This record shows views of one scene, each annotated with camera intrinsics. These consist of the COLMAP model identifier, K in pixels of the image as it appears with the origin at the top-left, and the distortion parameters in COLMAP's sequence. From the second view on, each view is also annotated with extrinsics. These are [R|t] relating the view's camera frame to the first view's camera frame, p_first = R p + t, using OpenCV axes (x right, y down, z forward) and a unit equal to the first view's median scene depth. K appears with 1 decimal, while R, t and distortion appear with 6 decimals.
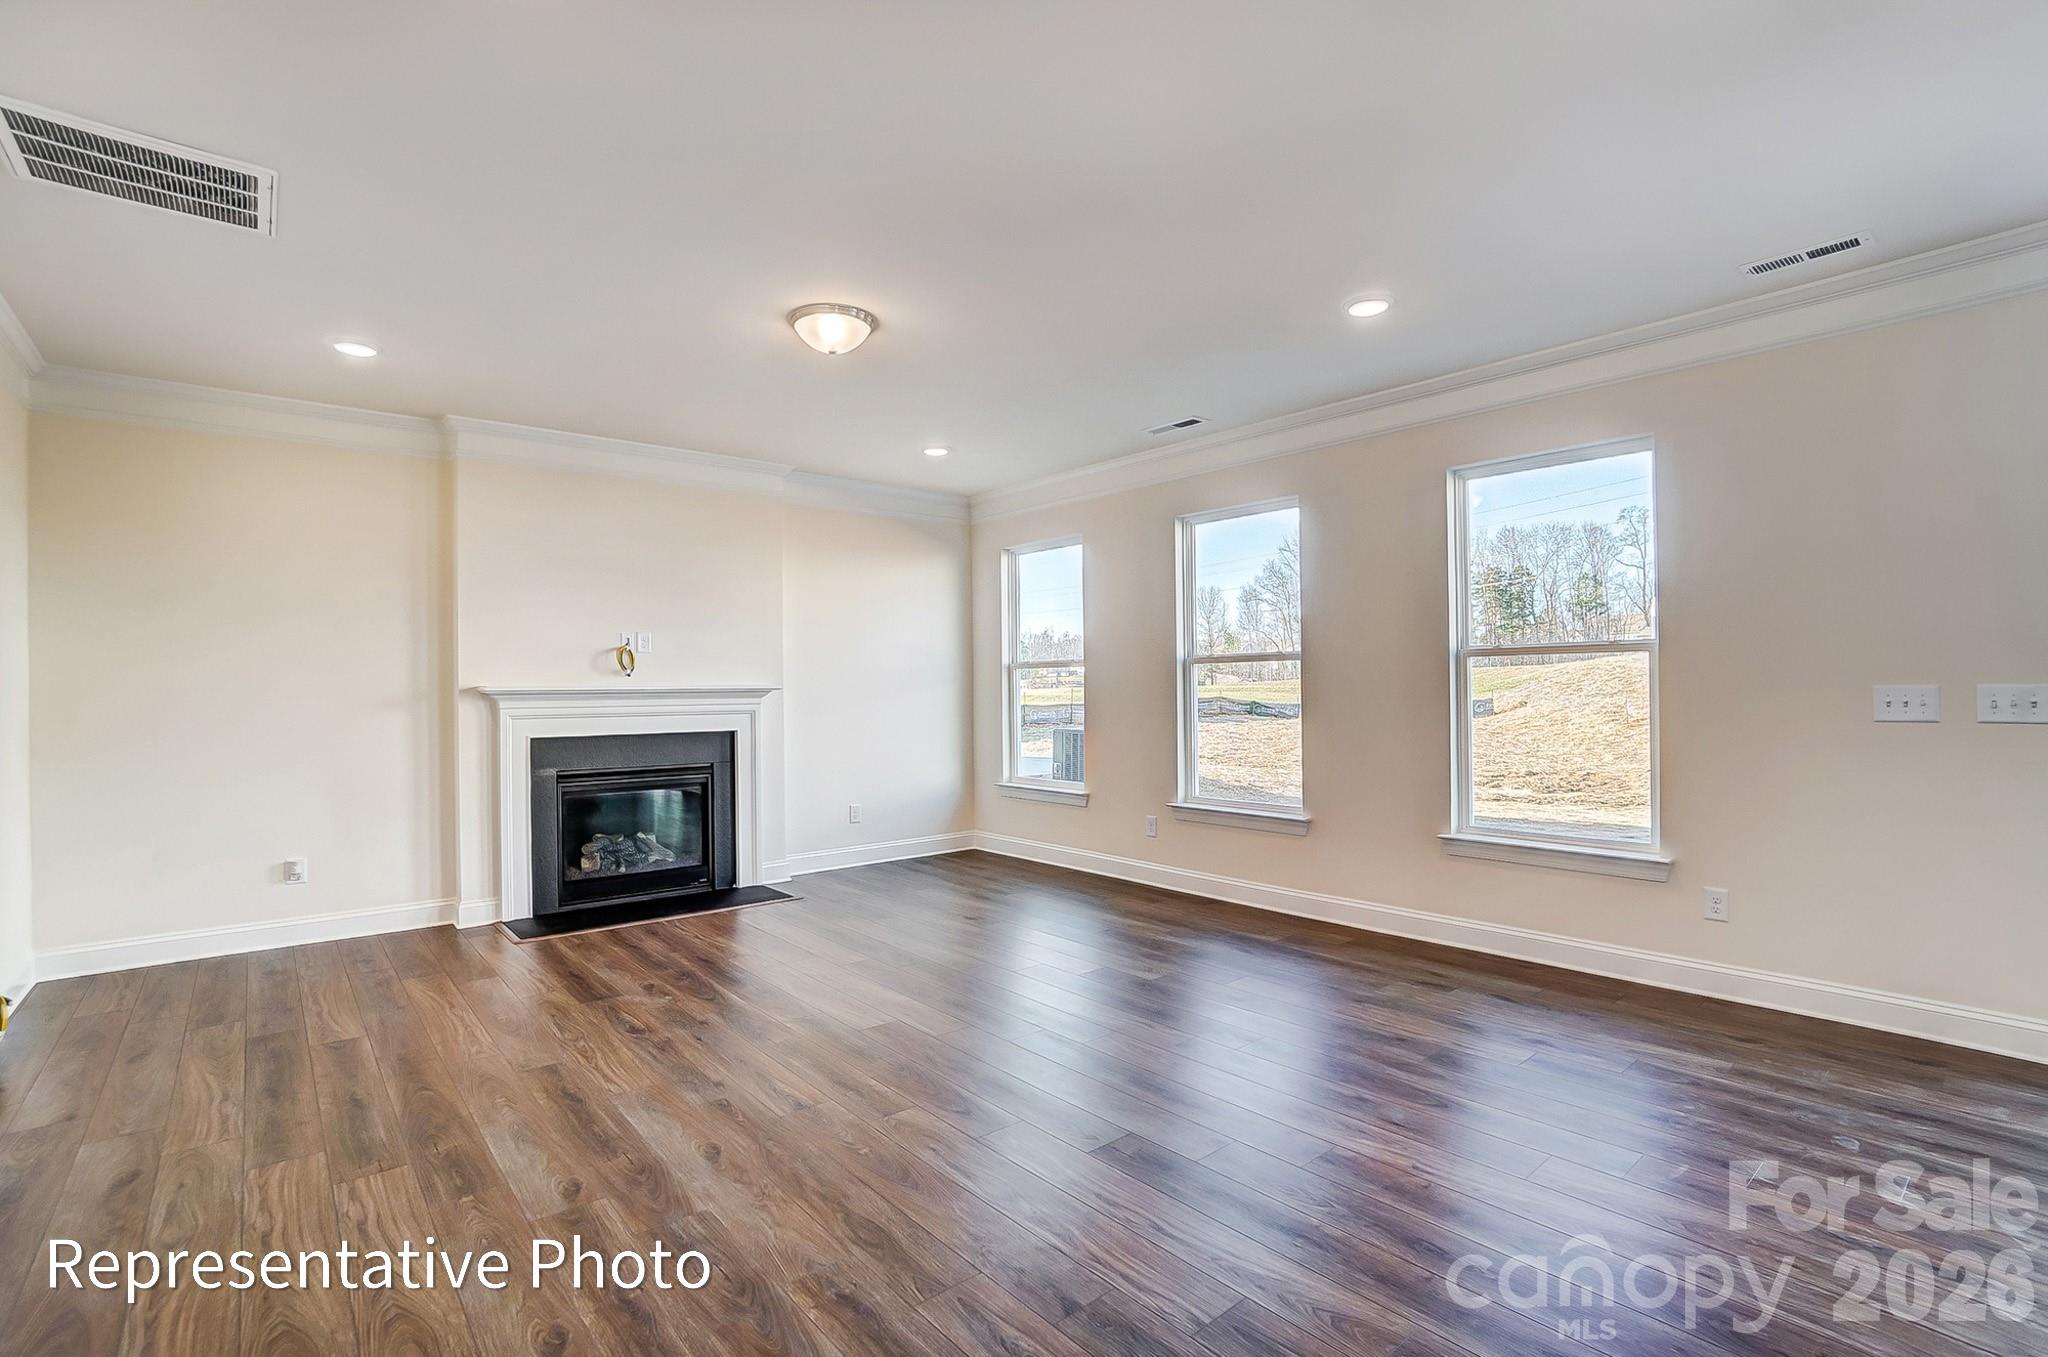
lens RADIAL K [[942.3, 0, 1016.0], [0, 942.3, 675.8], [0, 0, 1]] dist [-0.029029, 0.000141]
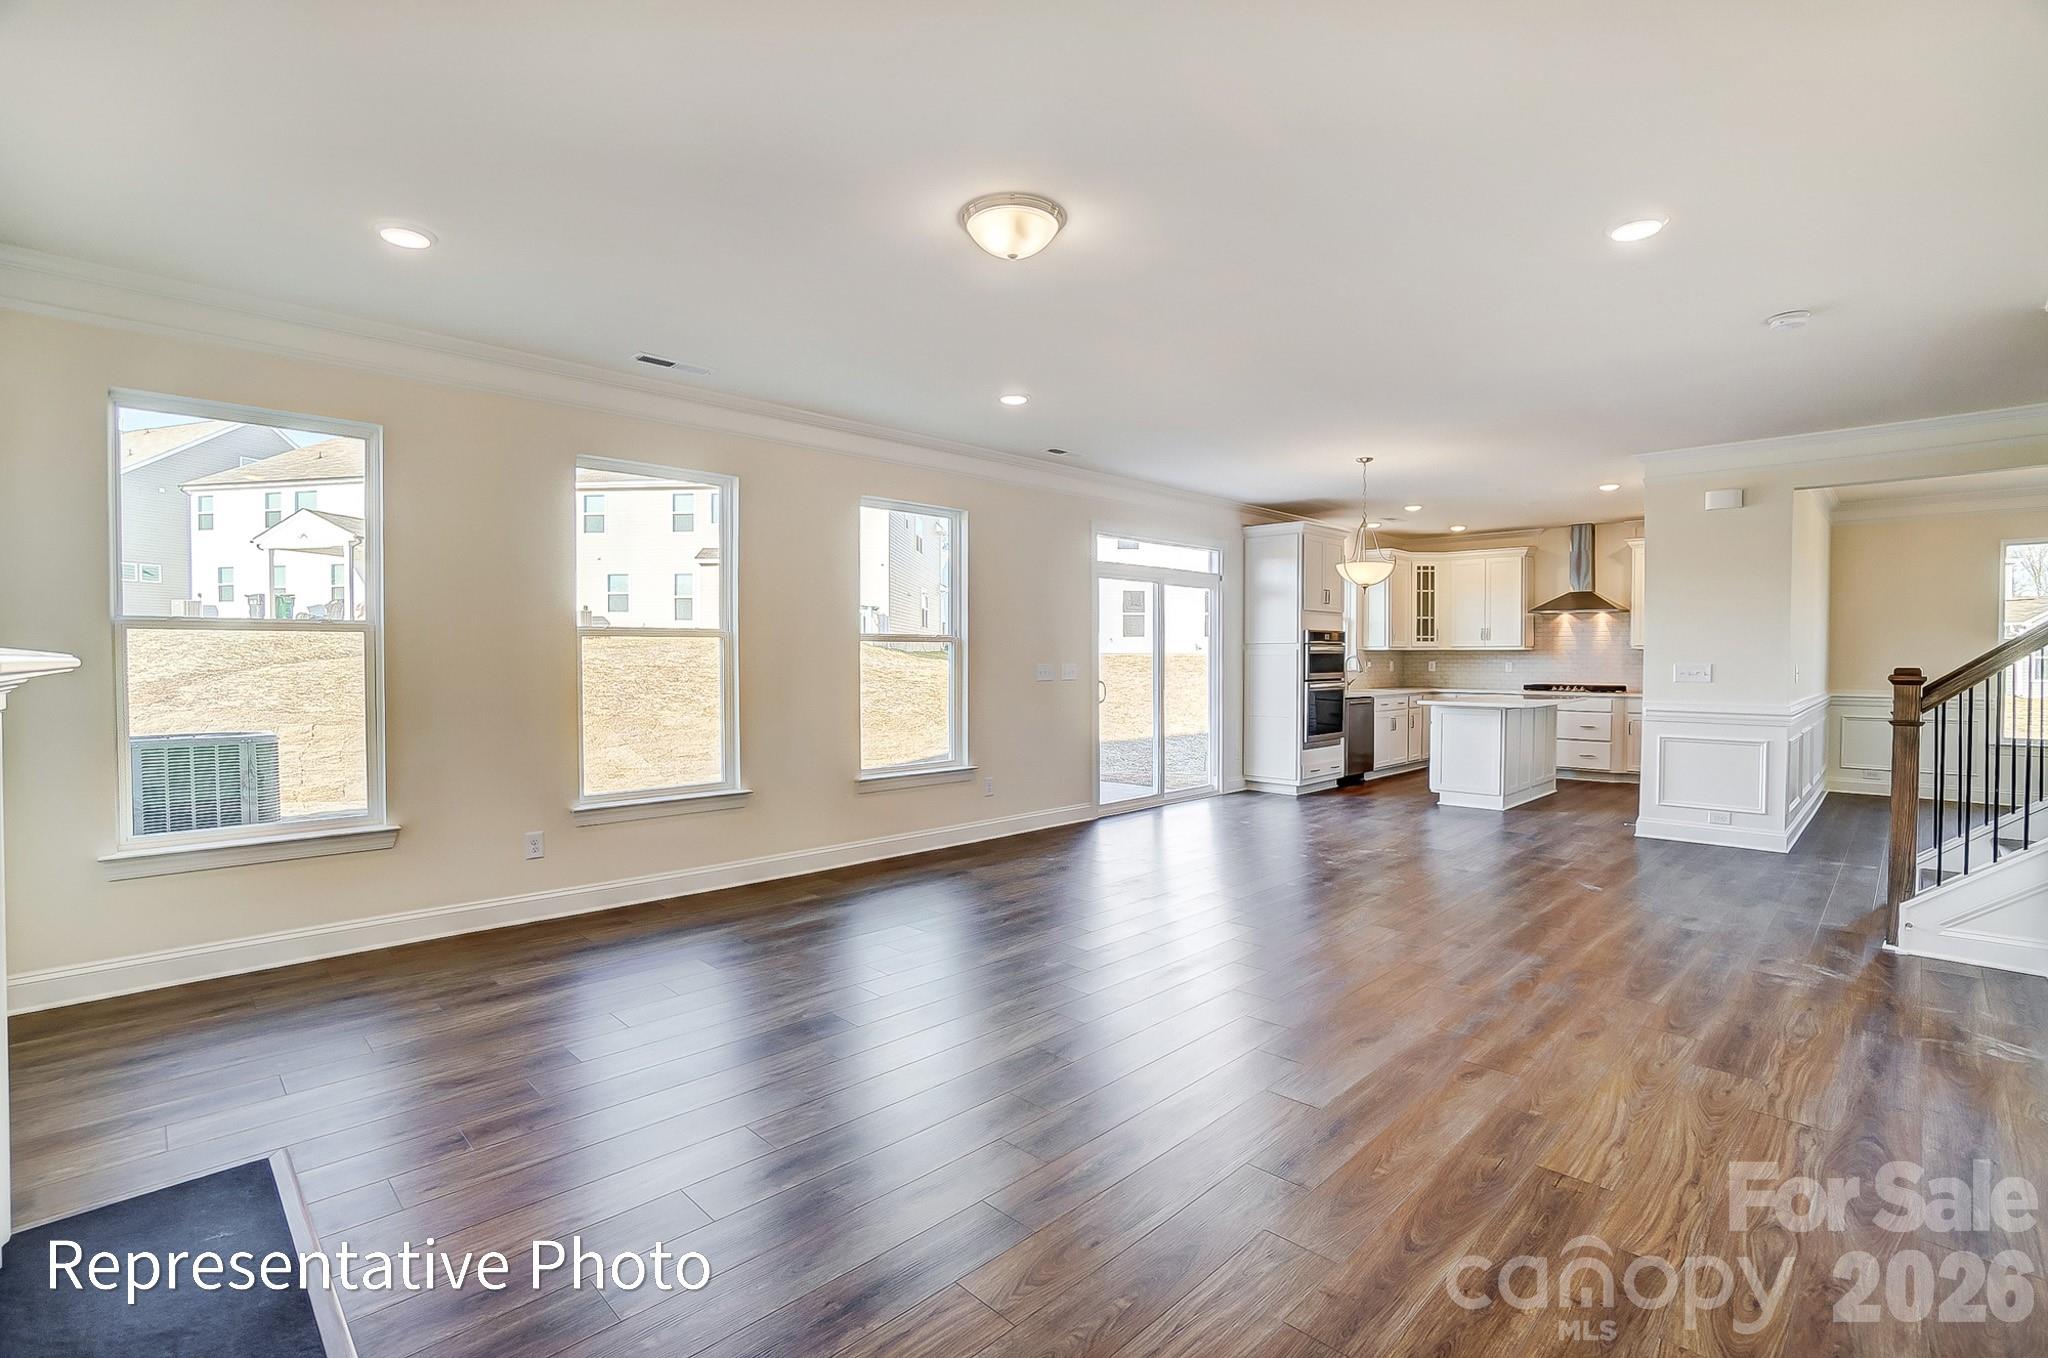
lens RADIAL K [[927.7, 0, 1020.1], [0, 927.7, 680.5], [0, 0, 1]] dist [0.000161, -0.000317]
pose [[-0.112137, -0.017249, 0.993543, -1.215600], [-0.024247, 0.999599, 0.014617, 0.008385], [-0.993397, -0.022451, -0.112510, 1.293203]]
